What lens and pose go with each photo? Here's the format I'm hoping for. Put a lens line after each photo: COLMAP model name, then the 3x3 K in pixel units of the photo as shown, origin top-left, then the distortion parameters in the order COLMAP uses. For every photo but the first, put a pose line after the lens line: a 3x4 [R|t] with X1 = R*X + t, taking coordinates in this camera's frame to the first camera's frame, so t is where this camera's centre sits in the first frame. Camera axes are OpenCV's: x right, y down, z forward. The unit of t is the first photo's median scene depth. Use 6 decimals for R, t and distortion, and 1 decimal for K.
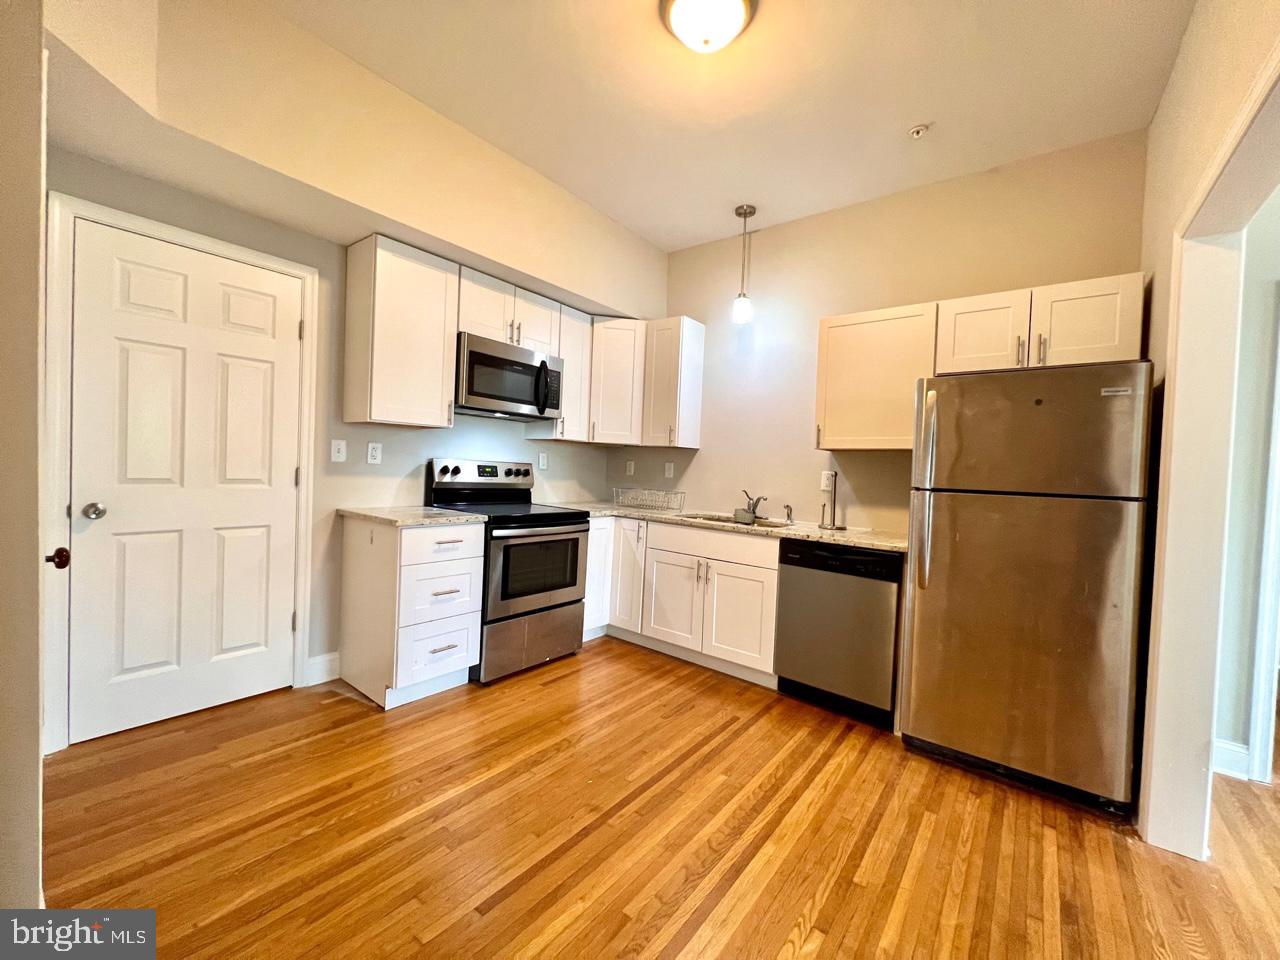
lens RADIAL K [[515.5, 0, 638.1], [0, 515.5, 479.3], [0, 0, 1]] dist [-0.002575, 0.000103]
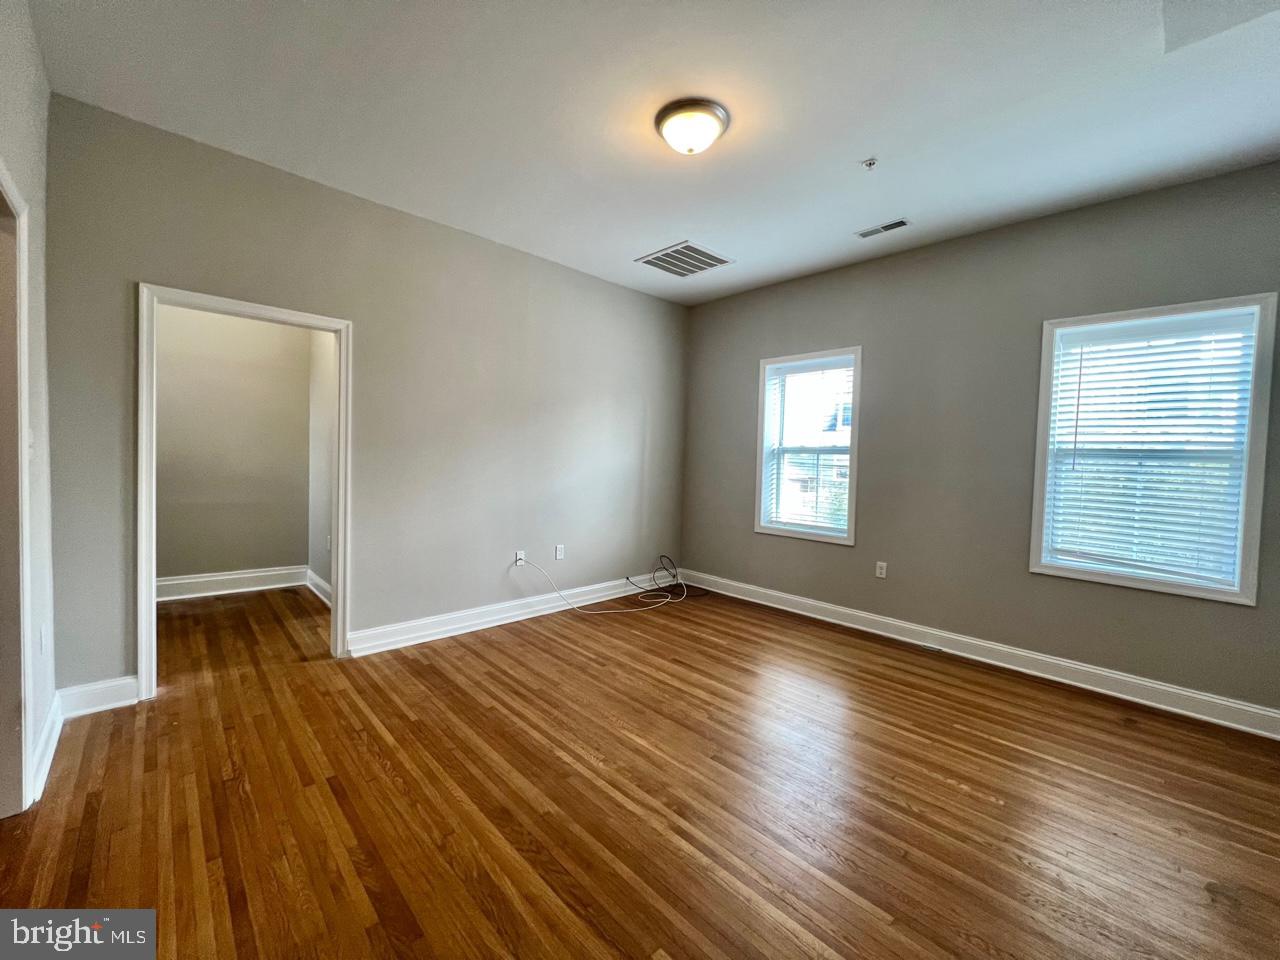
lens RADIAL K [[515.5, 0, 638.1], [0, 515.5, 479.3], [0, 0, 1]] dist [-0.002575, 0.000103]
pose [[0.156307, -0.072051, 0.985077, 0.149665], [-0.004889, 0.997267, 0.073719, -0.017074], [-0.987696, -0.016338, 0.155528, -0.214799]]
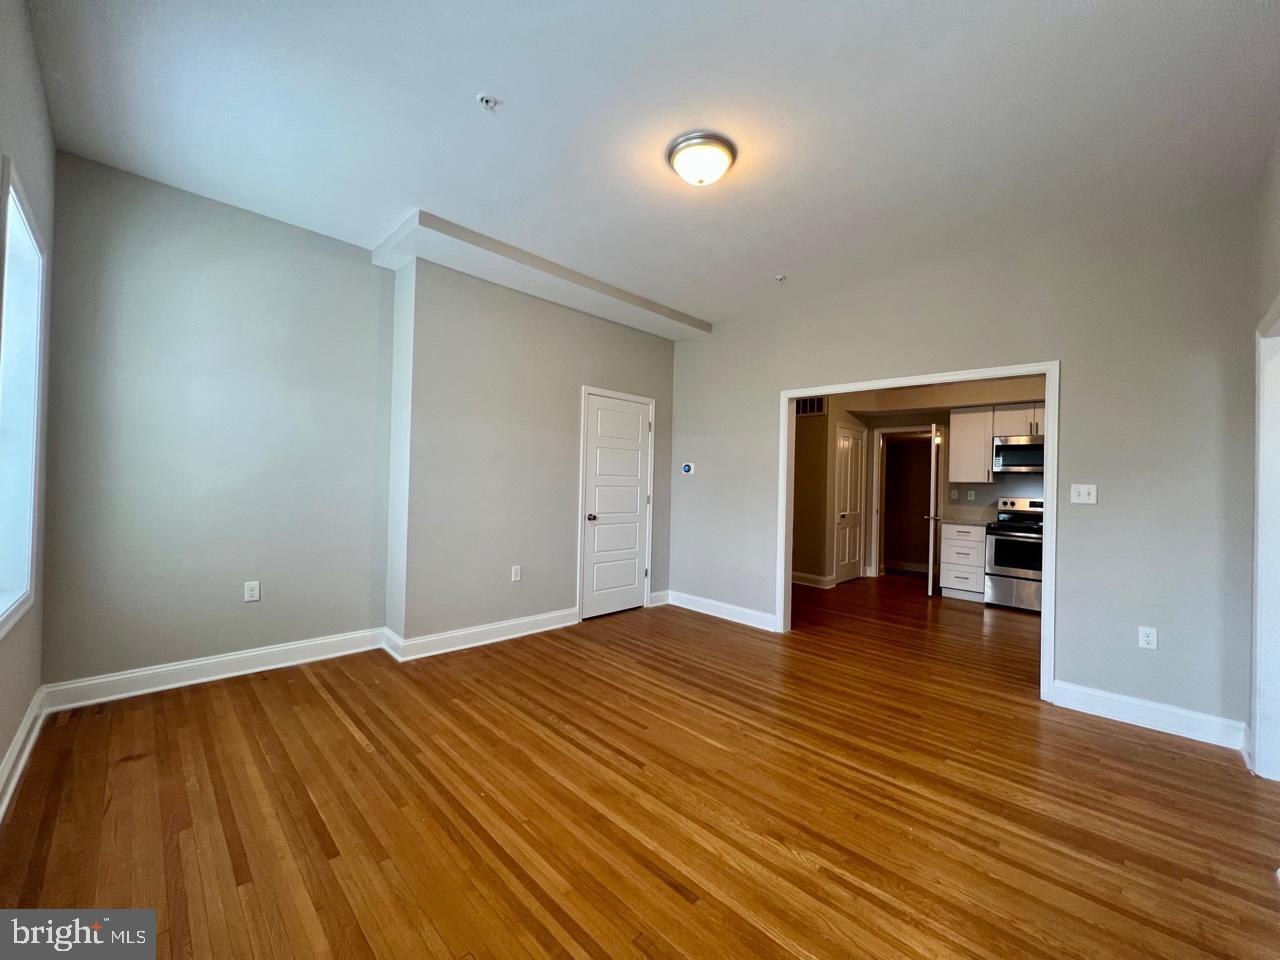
lens RADIAL K [[515.5, 0, 638.1], [0, 515.5, 479.3], [0, 0, 1]] dist [-0.002575, 0.000103]
pose [[-0.133632, -0.052222, -0.989654, 1.745109], [-0.054859, 0.997469, -0.045226, 0.055621], [0.989511, 0.048248, -0.136159, -0.129751]]
